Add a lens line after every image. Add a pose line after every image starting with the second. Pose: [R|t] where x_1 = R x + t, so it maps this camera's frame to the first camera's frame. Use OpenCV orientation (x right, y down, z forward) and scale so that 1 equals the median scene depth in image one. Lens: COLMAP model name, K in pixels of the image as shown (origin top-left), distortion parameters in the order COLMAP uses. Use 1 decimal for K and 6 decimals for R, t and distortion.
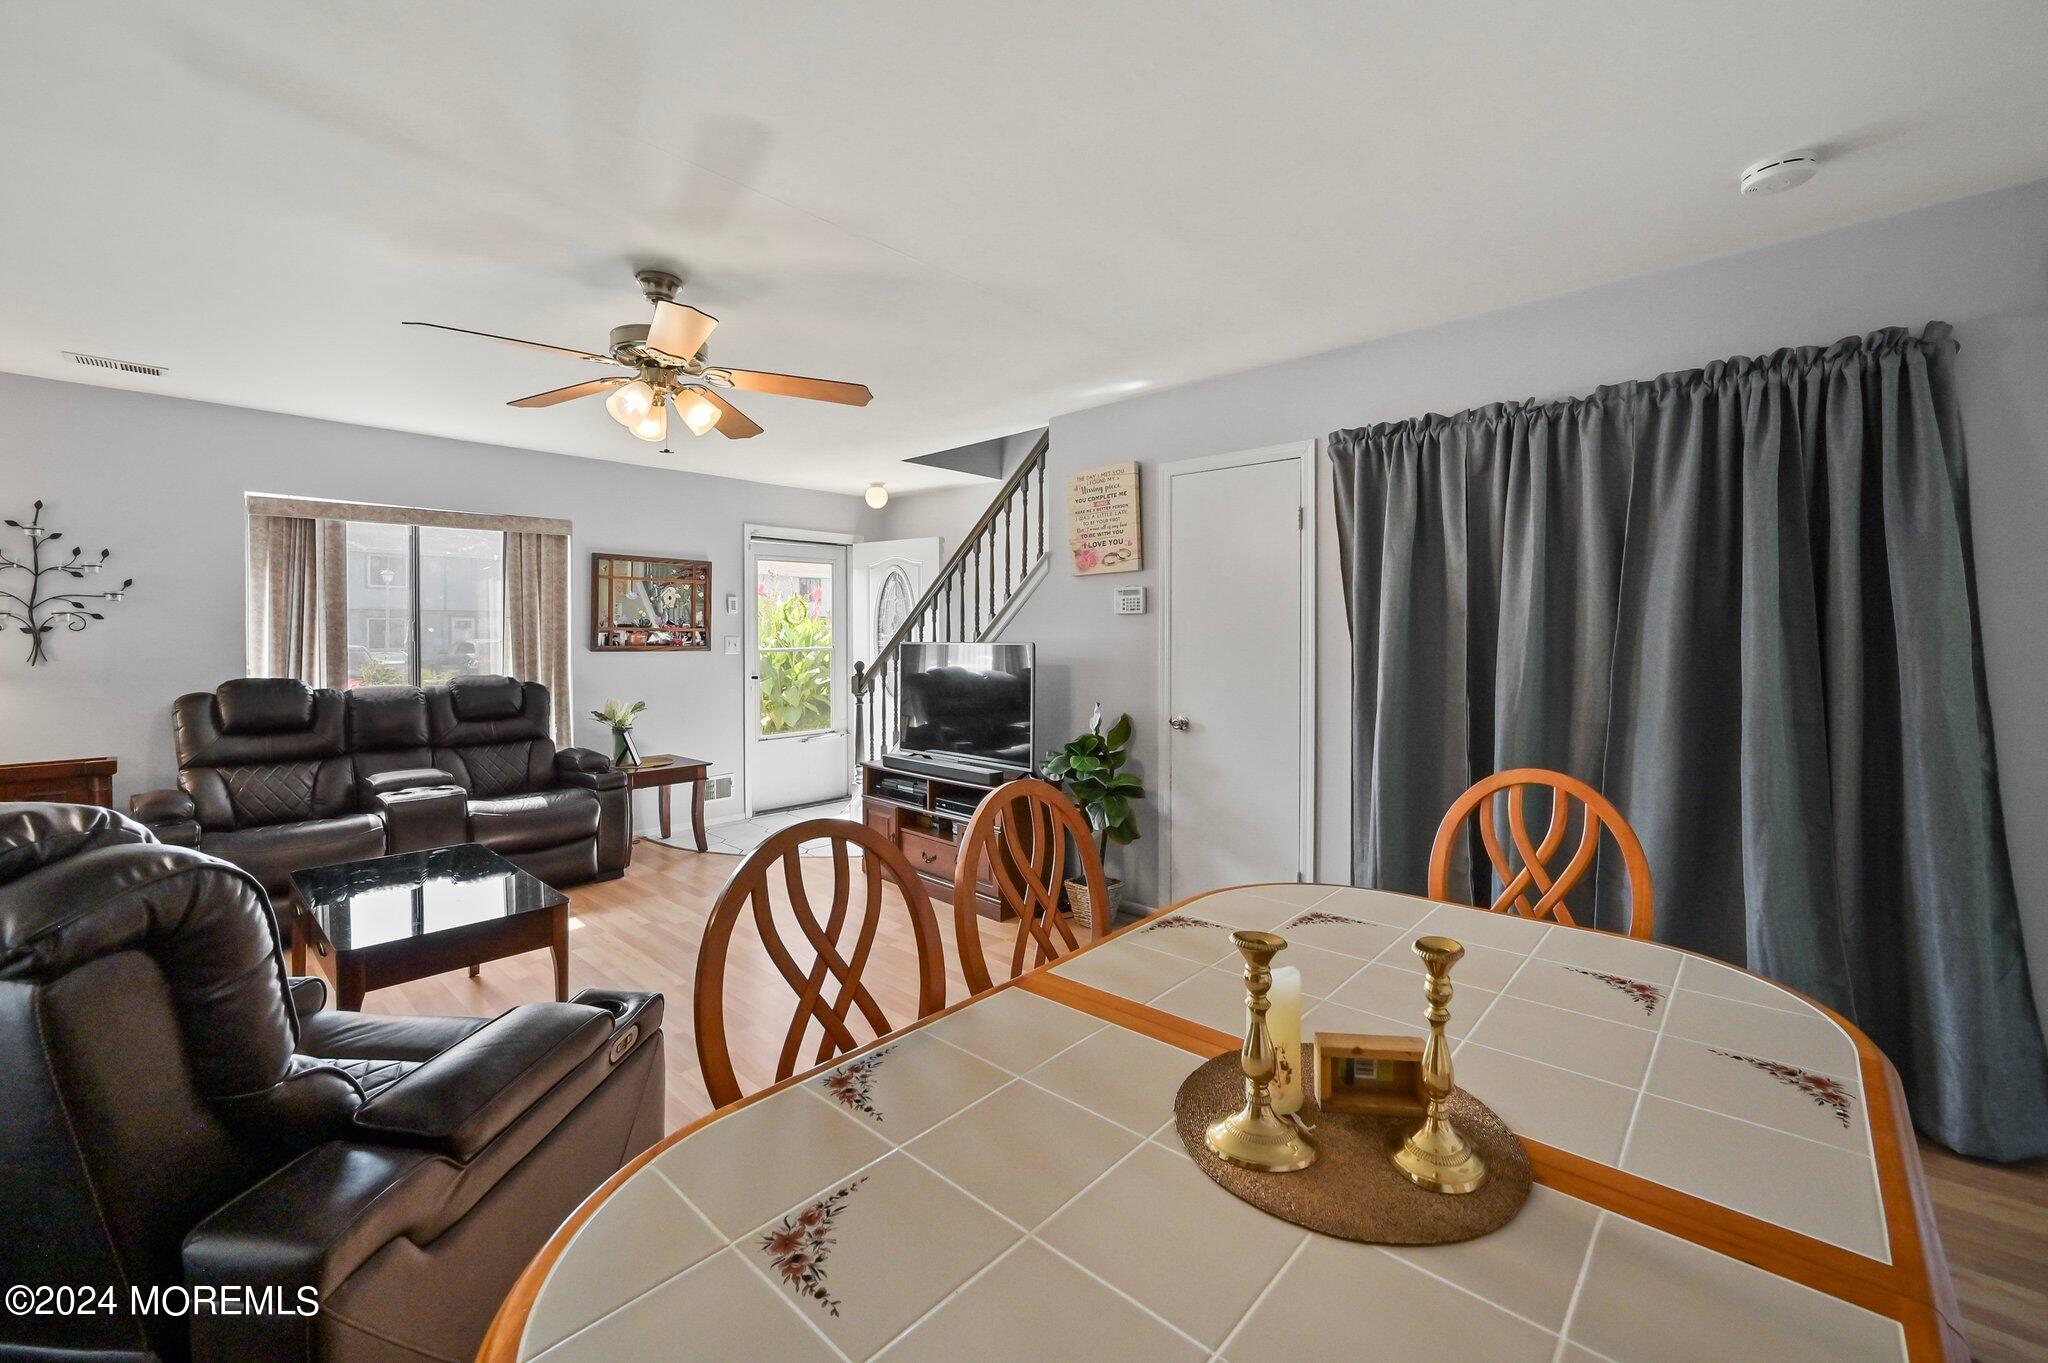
lens RADIAL K [[827.1, 0, 1023.5], [0, 827.1, 643.8], [0, 0, 1]] dist [-0.000910, 0.000852]
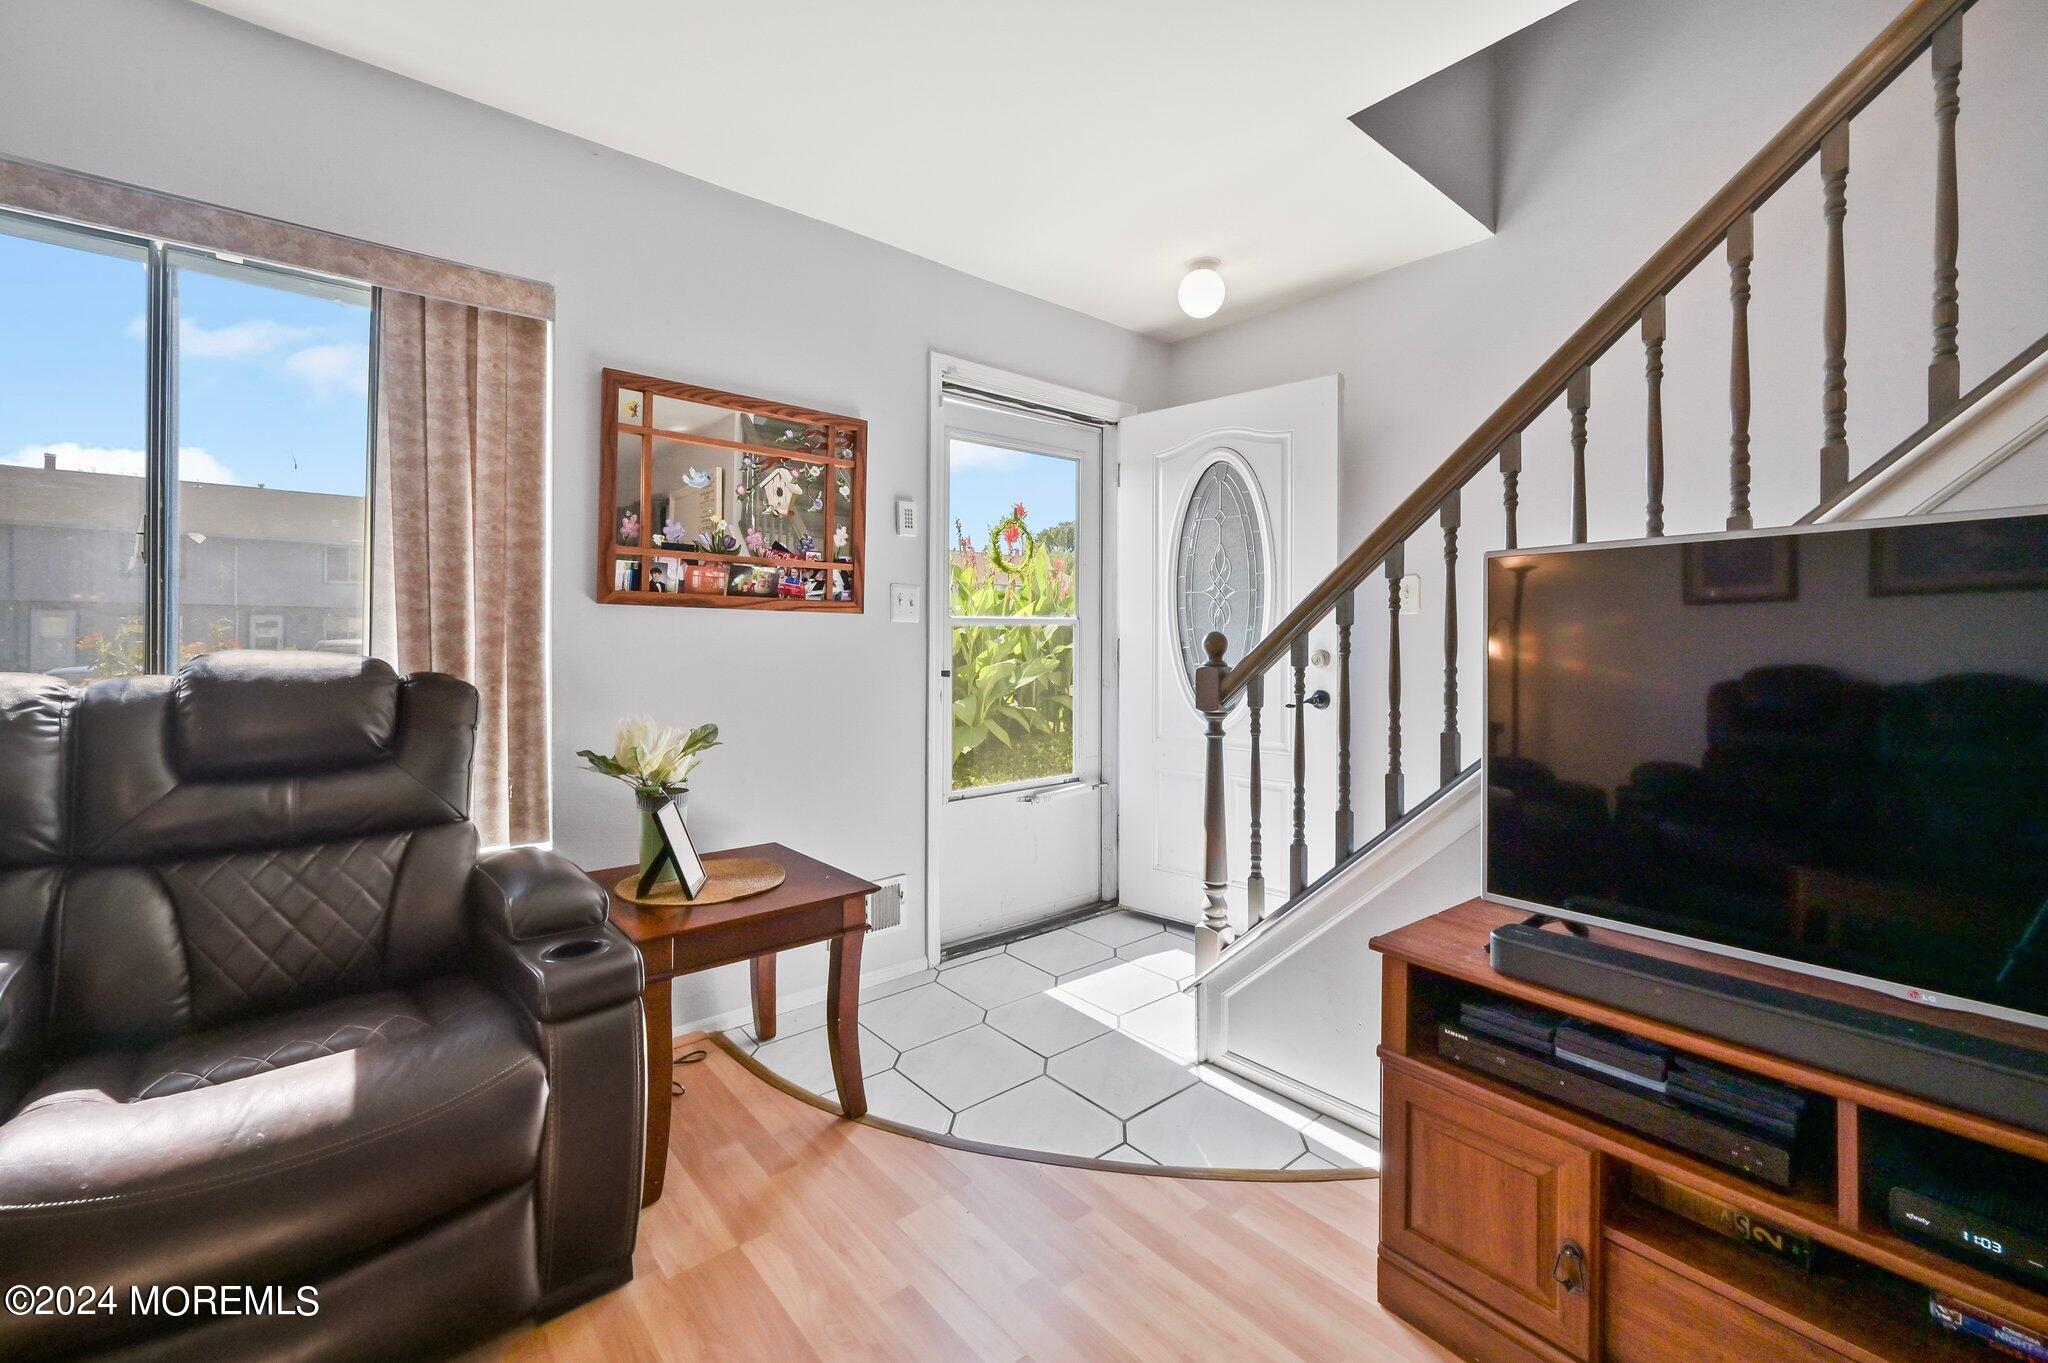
lens RADIAL K [[827.1, 0, 1023.5], [0, 827.1, 643.8], [0, 0, 1]] dist [-0.000910, 0.000852]
pose [[0.992457, 0.001796, -0.122578, -0.260557], [-0.003457, 0.999905, -0.013343, 0.035225], [0.122543, 0.013666, 0.992369, 0.618544]]
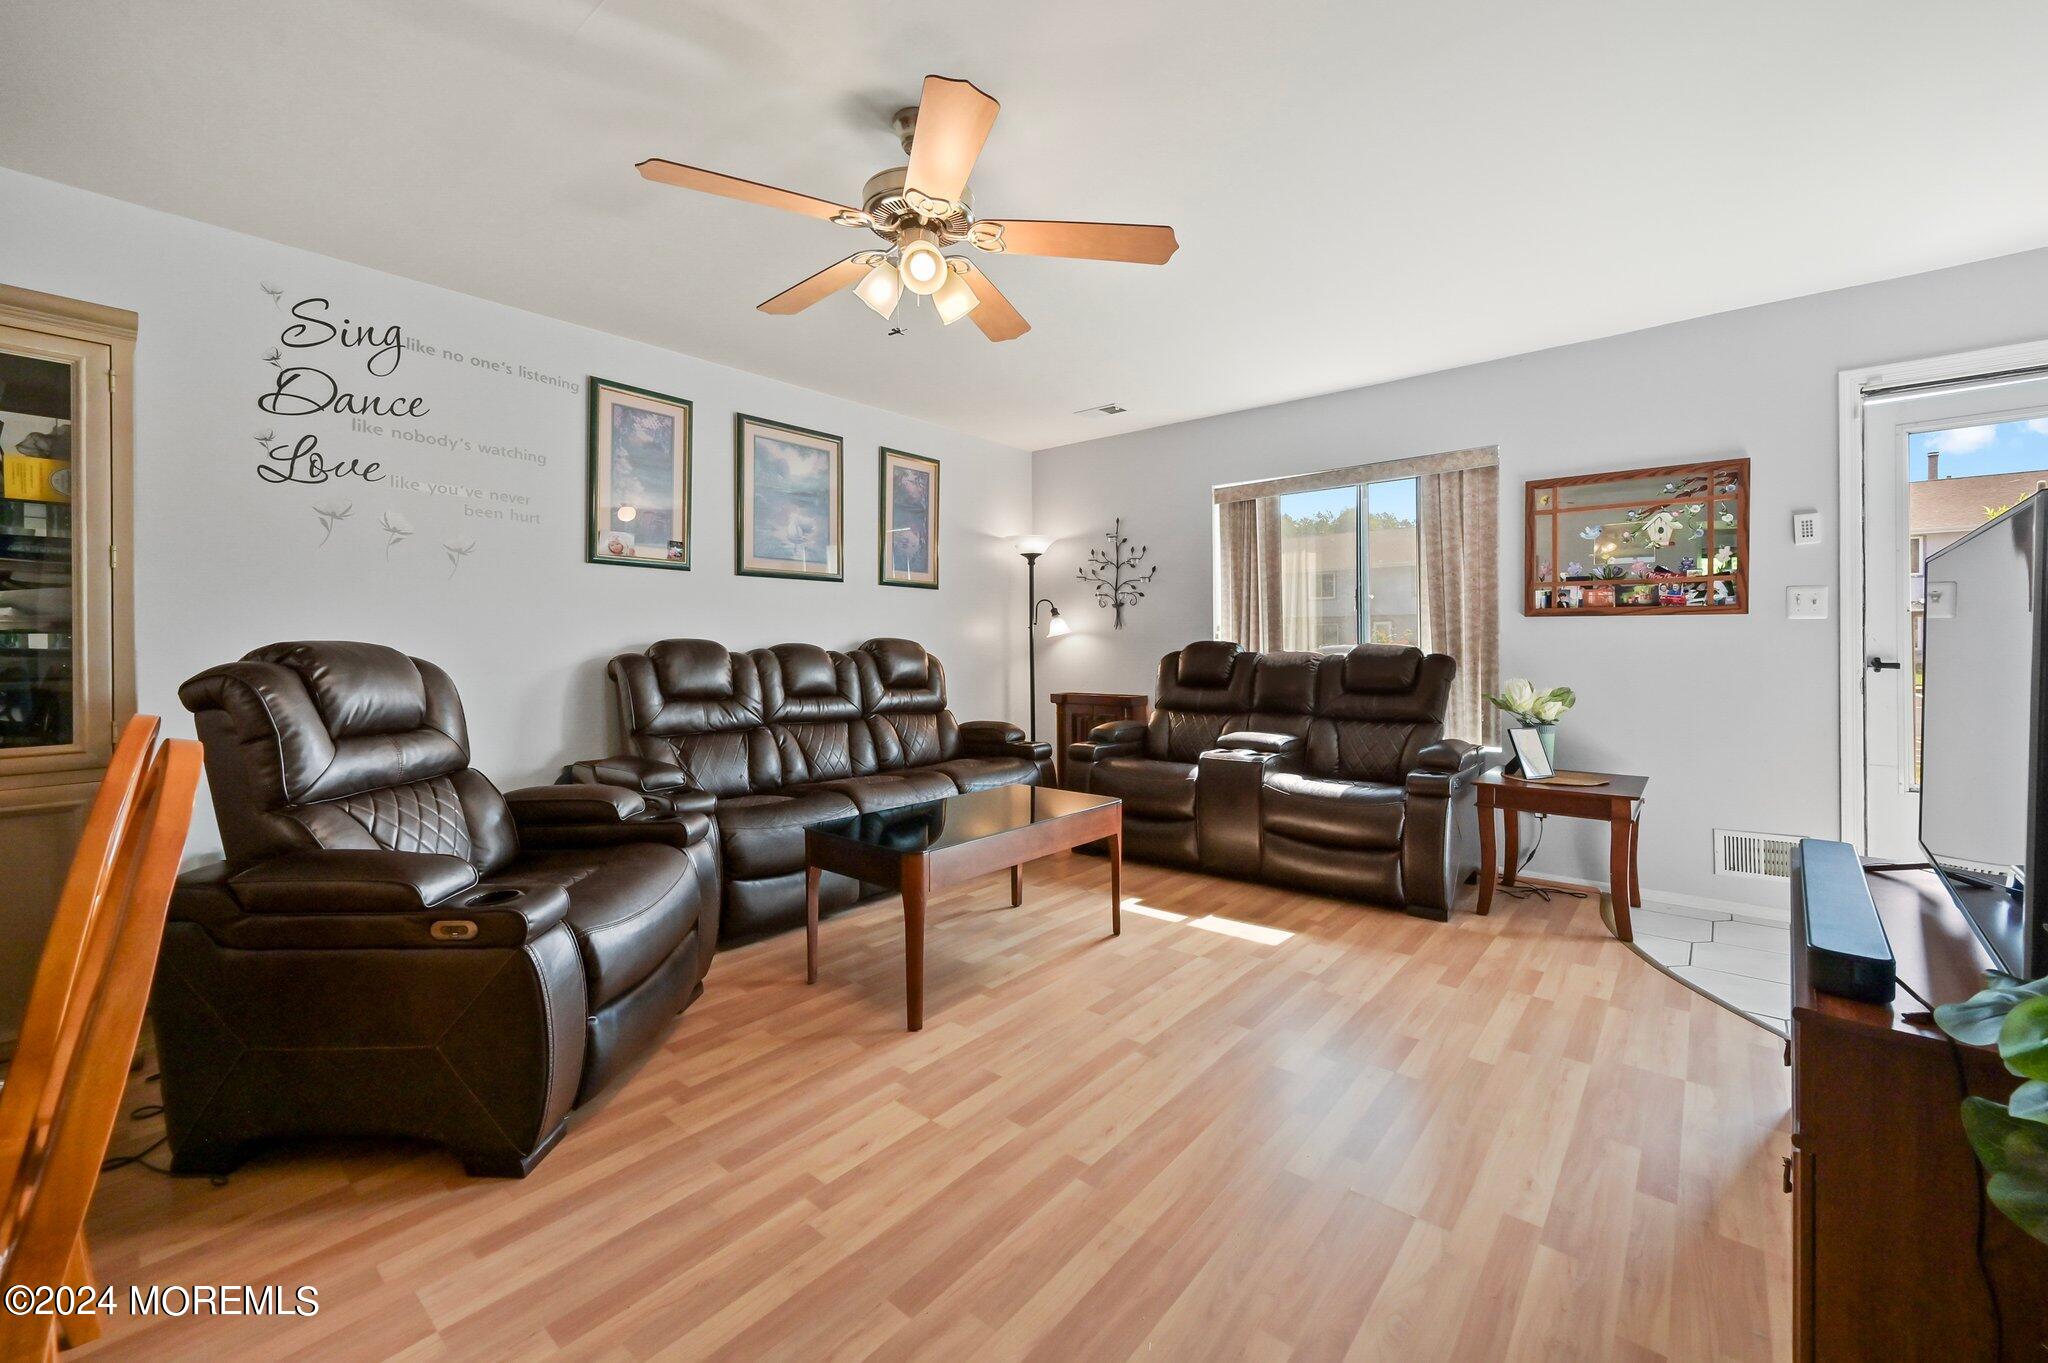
lens RADIAL K [[827.1, 0, 1023.5], [0, 827.1, 643.8], [0, 0, 1]] dist [-0.000910, 0.000852]
pose [[0.045851, 0.002334, -0.998946, 0.193033], [-0.005445, 0.999983, 0.002086, 0.034808], [0.998933, 0.005344, 0.045863, 0.528551]]
